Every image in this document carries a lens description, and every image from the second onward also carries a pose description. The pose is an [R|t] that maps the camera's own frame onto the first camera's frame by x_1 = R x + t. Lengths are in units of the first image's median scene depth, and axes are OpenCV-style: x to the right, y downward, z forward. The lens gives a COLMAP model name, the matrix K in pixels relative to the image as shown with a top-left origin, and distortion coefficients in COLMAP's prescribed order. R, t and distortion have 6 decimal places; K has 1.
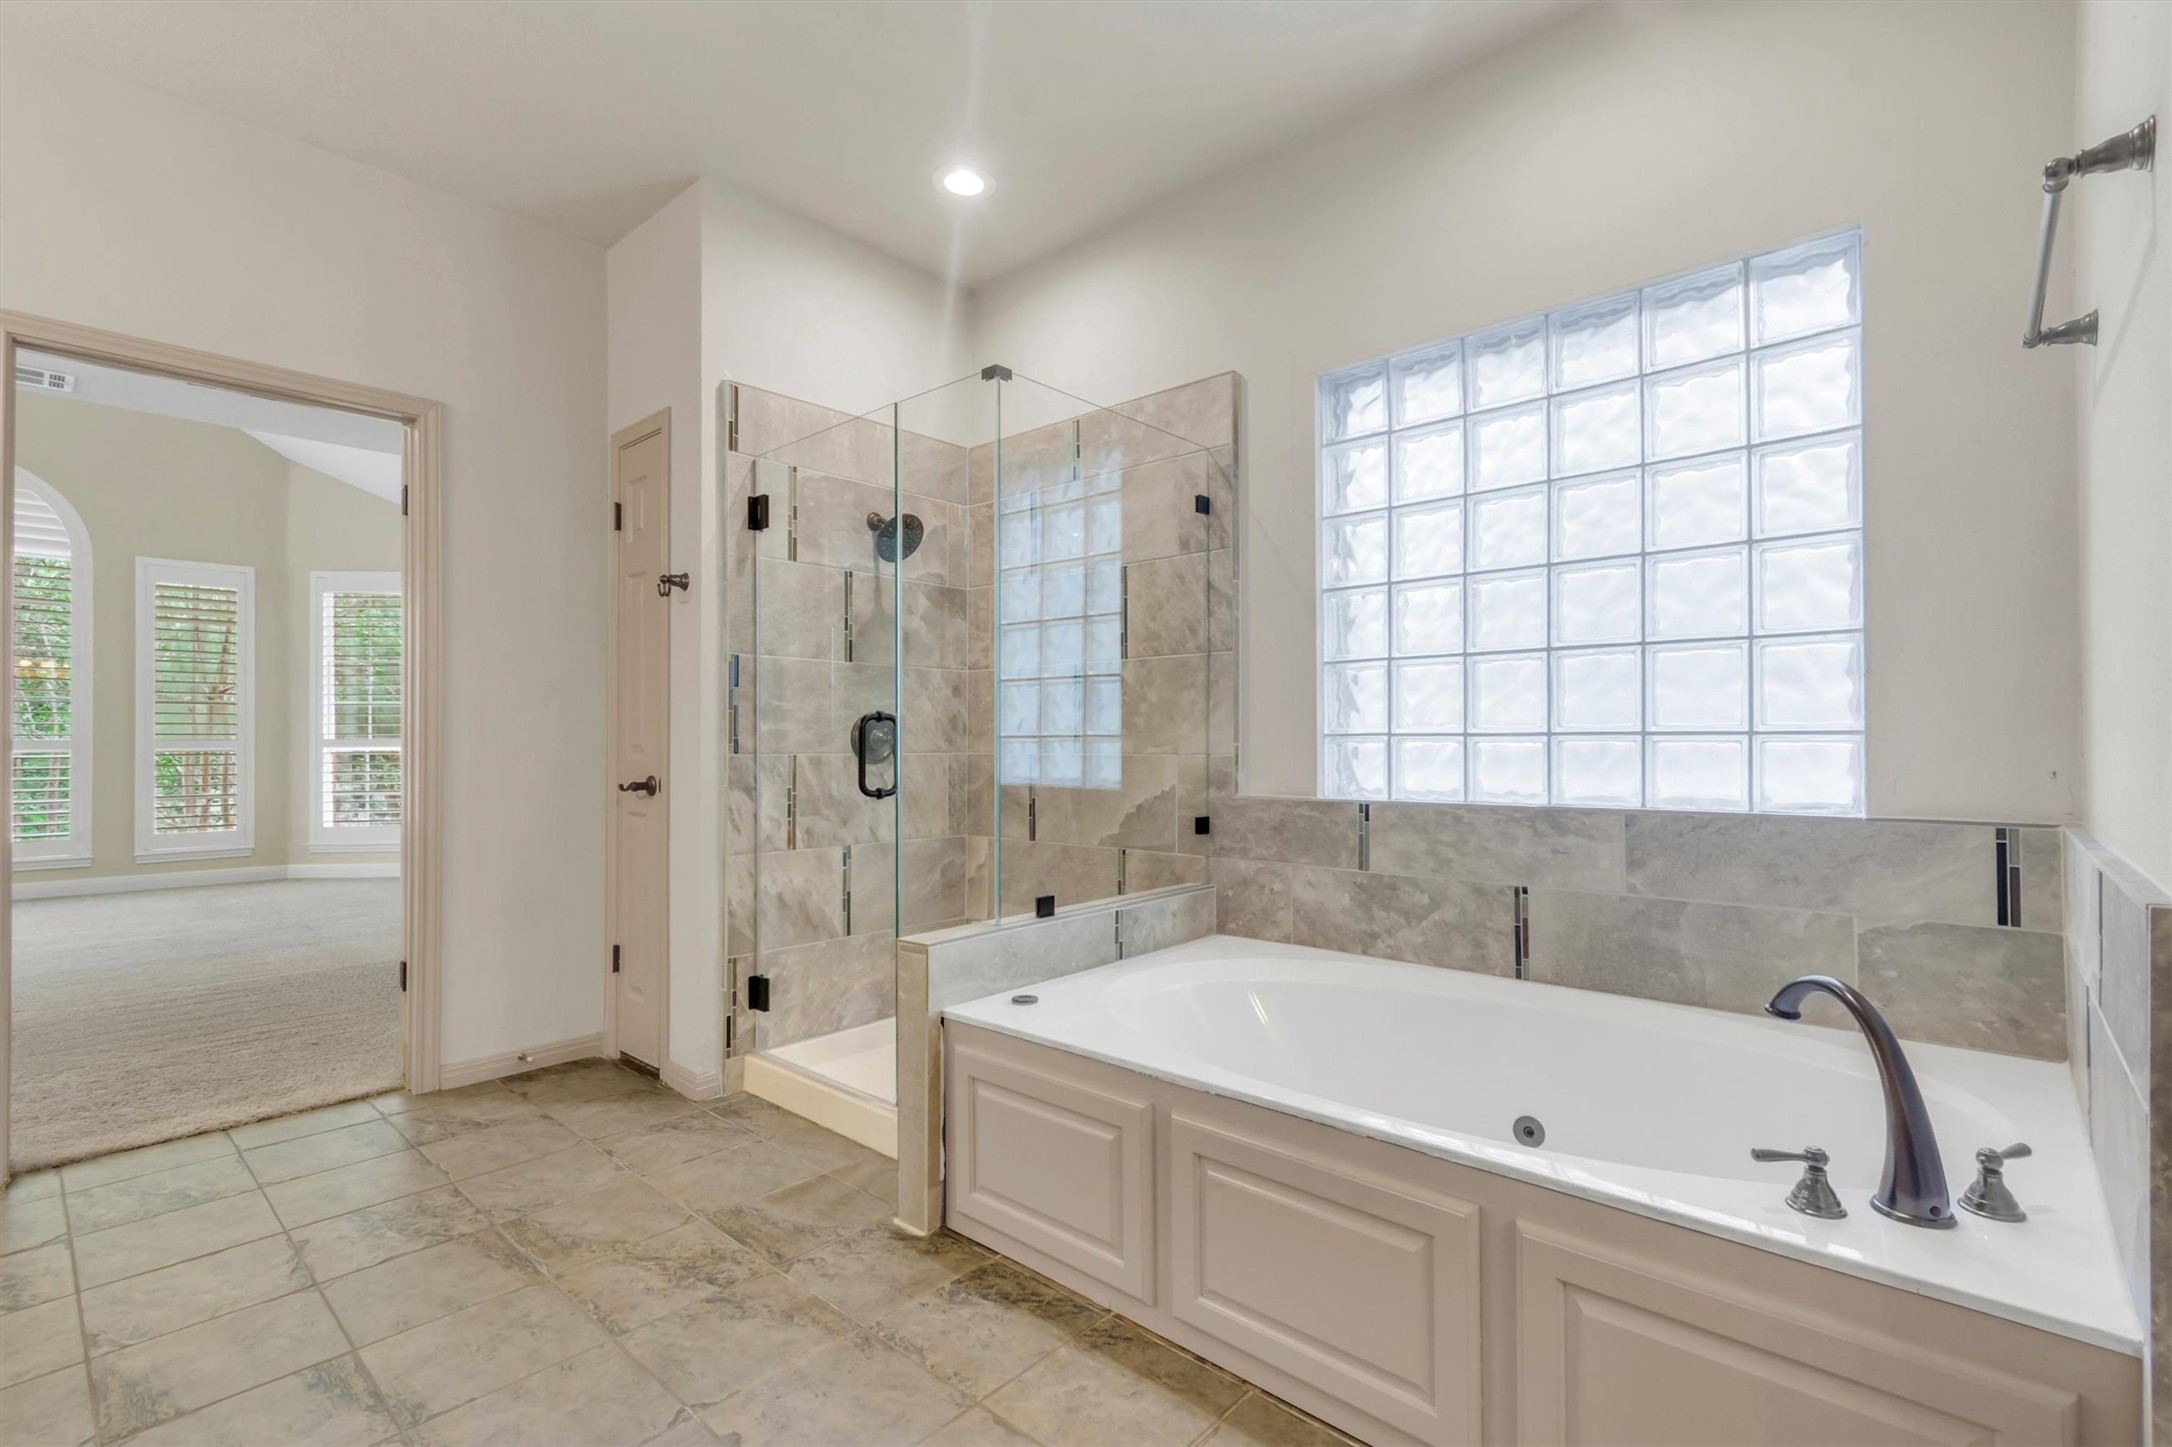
lens RADIAL K [[969.6, 0, 1106.2], [0, 969.6, 729.9], [0, 0, 1]] dist [0.008794, -0.001236]
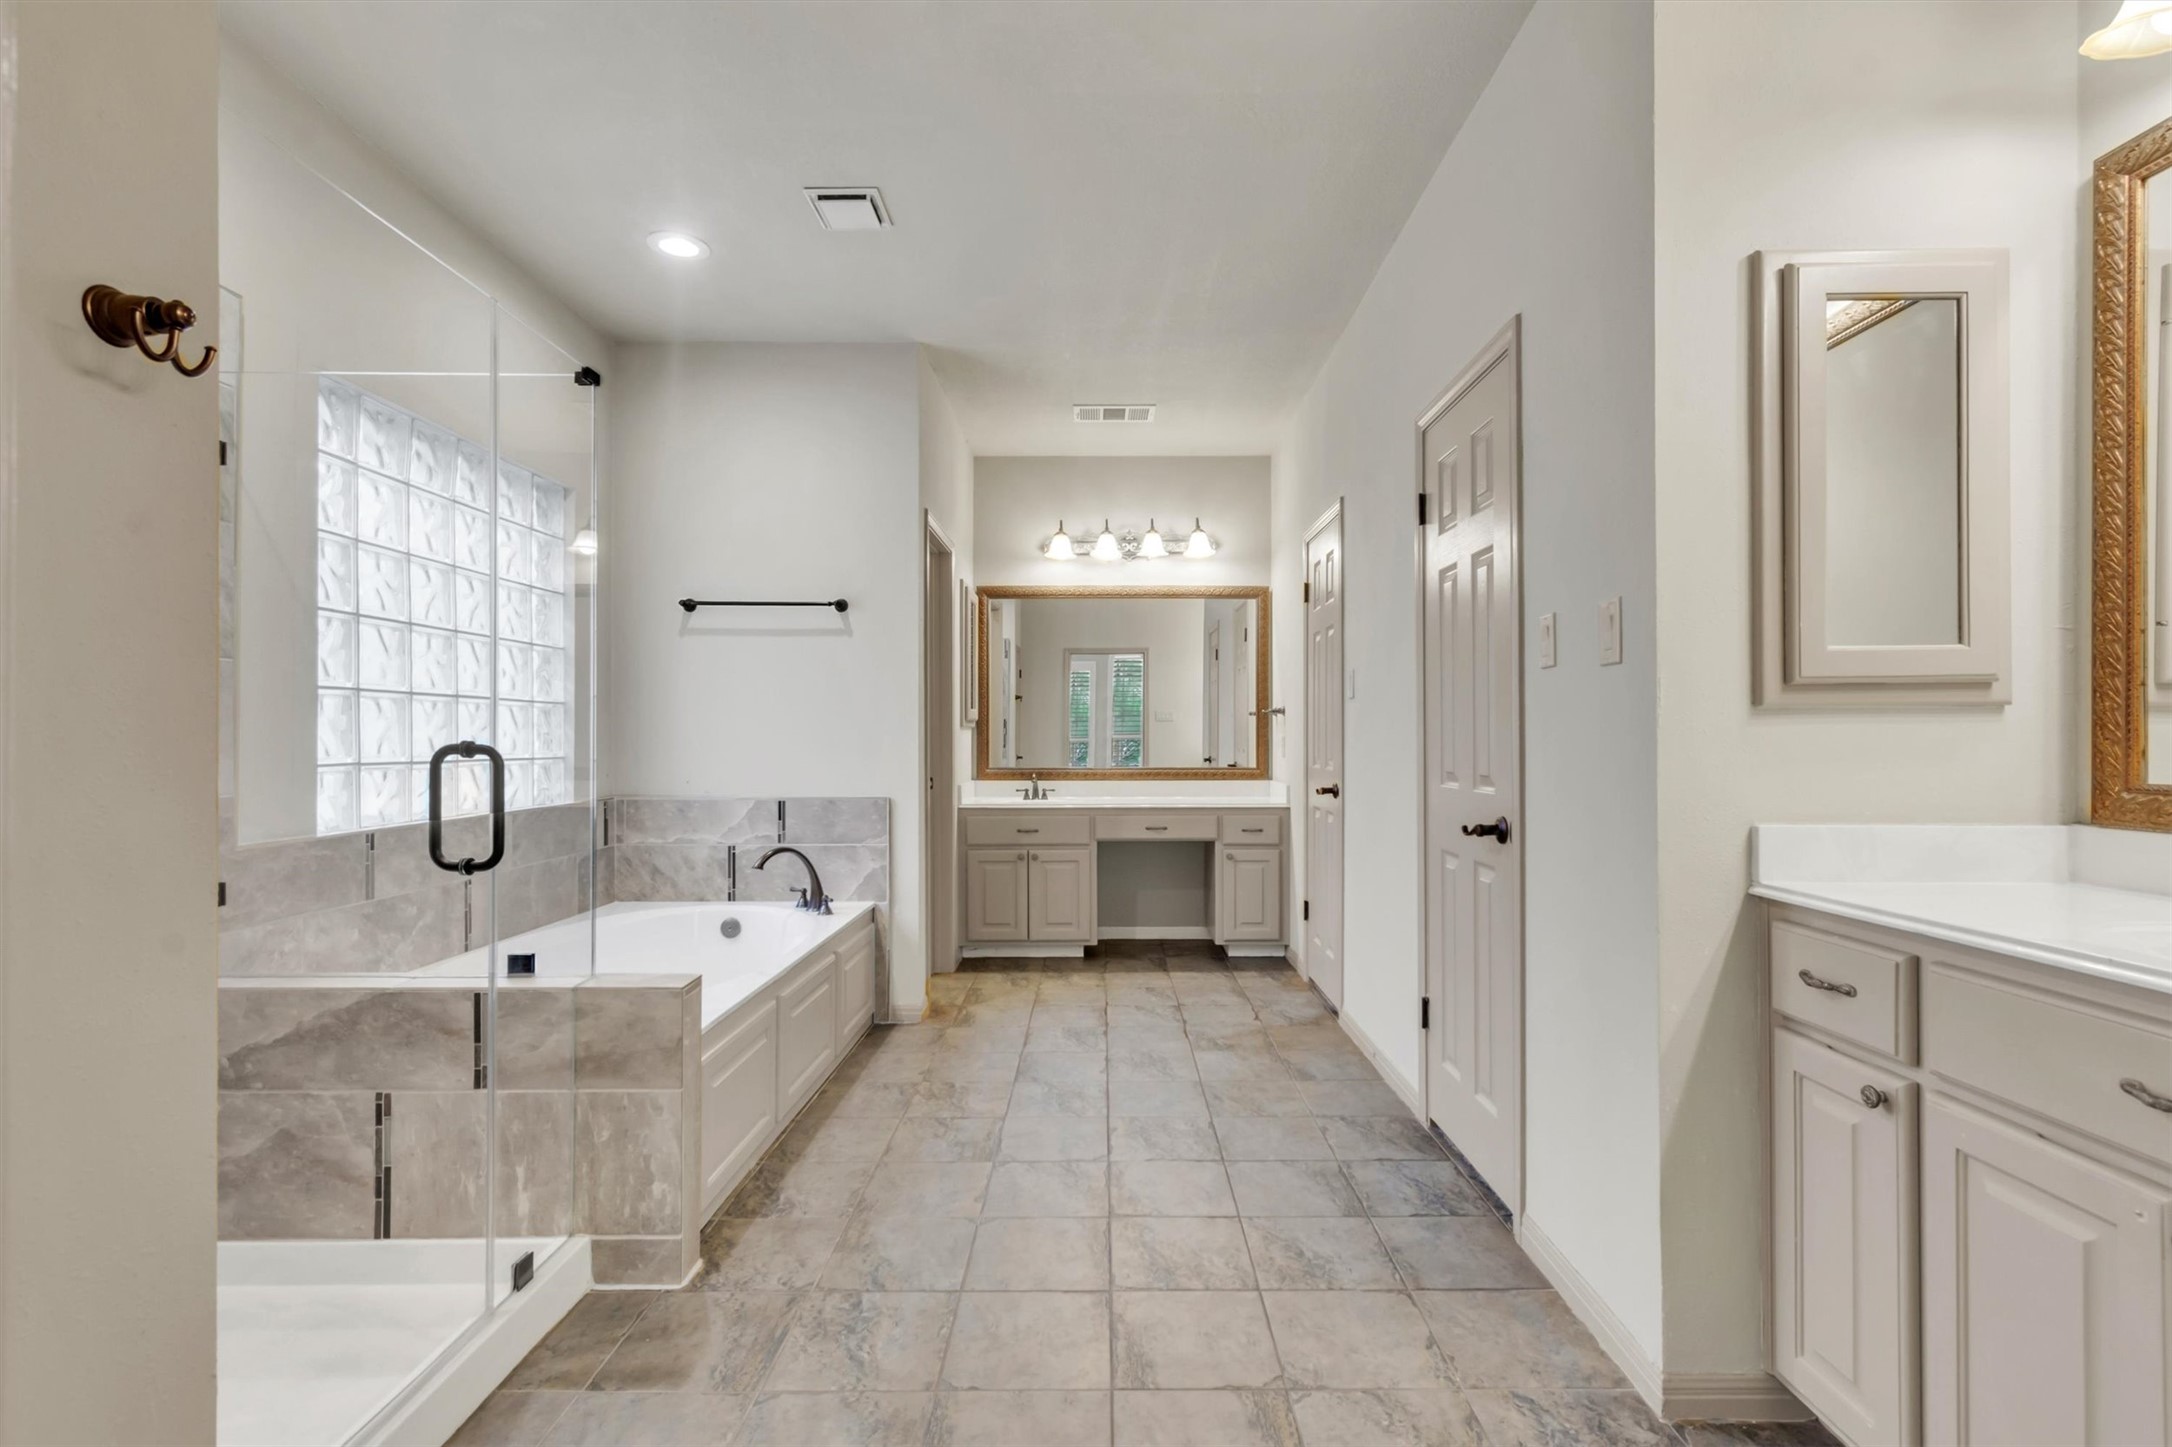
lens RADIAL K [[990.8, 0, 1092.3], [0, 990.8, 735.0], [0, 0, 1]] dist [0.001727, -0.000229]
pose [[-0.651769, 0.007641, 0.758379, -1.080560], [-0.004735, 0.999889, -0.014143, -0.016167], [-0.758403, -0.012809, -0.651660, 1.188787]]
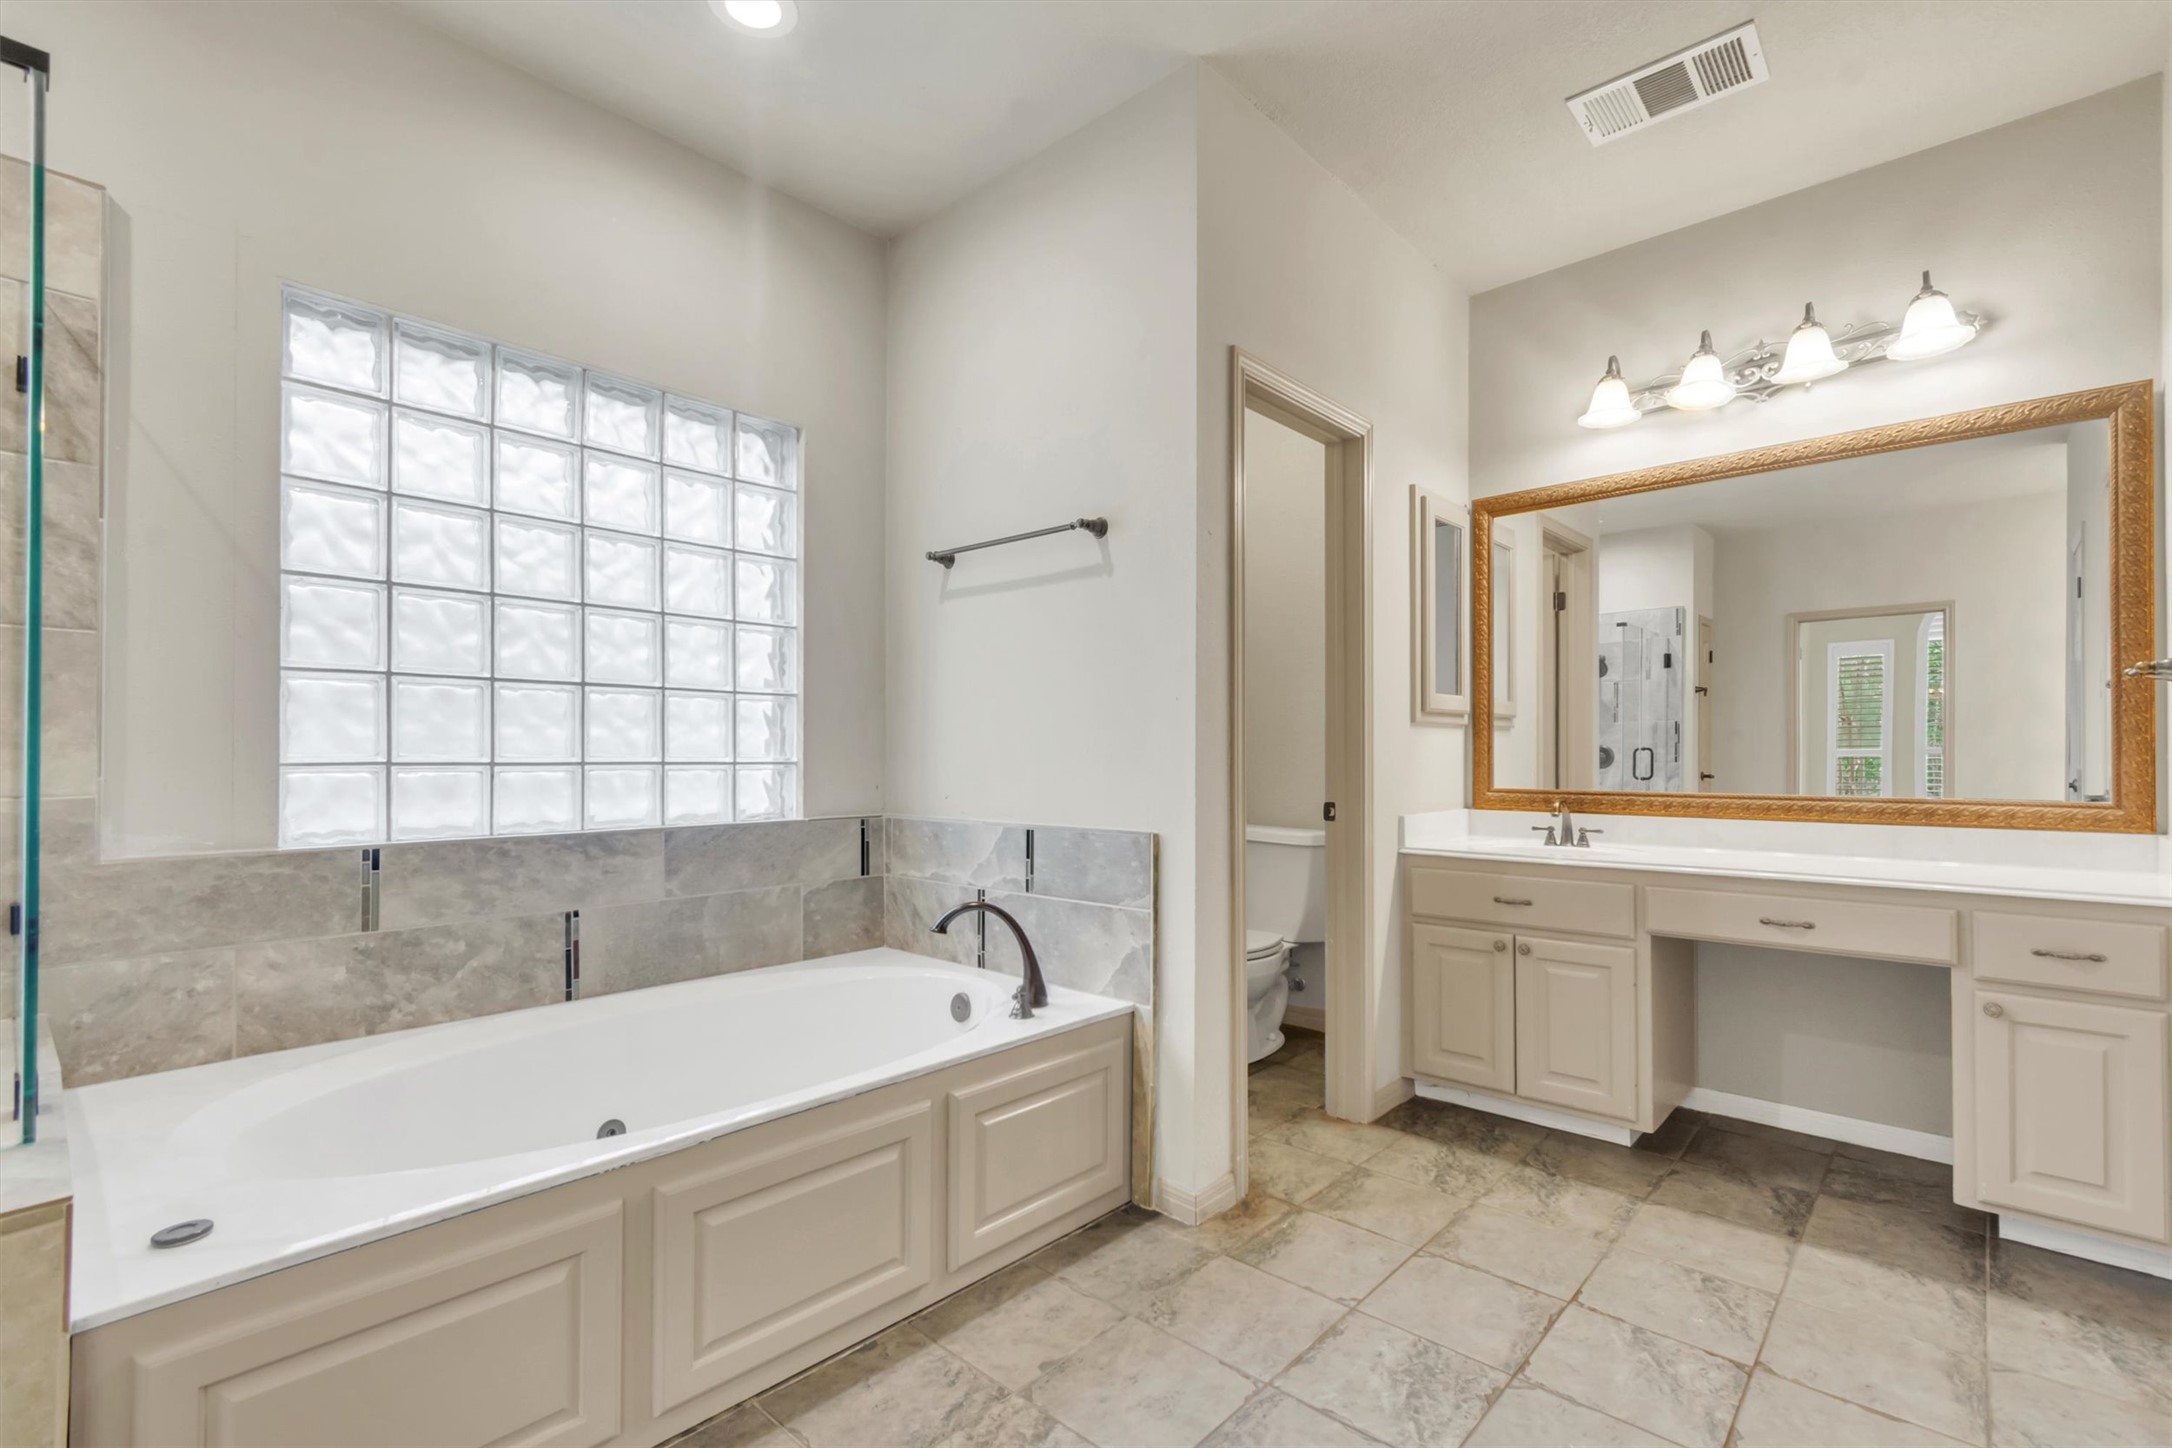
lens RADIAL K [[972.6, 0, 1102.4], [0, 972.6, 748.2], [0, 0, 1]] dist [0.002603, -0.001042]
pose [[0.016197, 0.012616, 0.999789, -0.583893], [-0.012639, 0.999843, -0.012412, -0.006614], [-0.999789, -0.012435, 0.016354, 0.404071]]
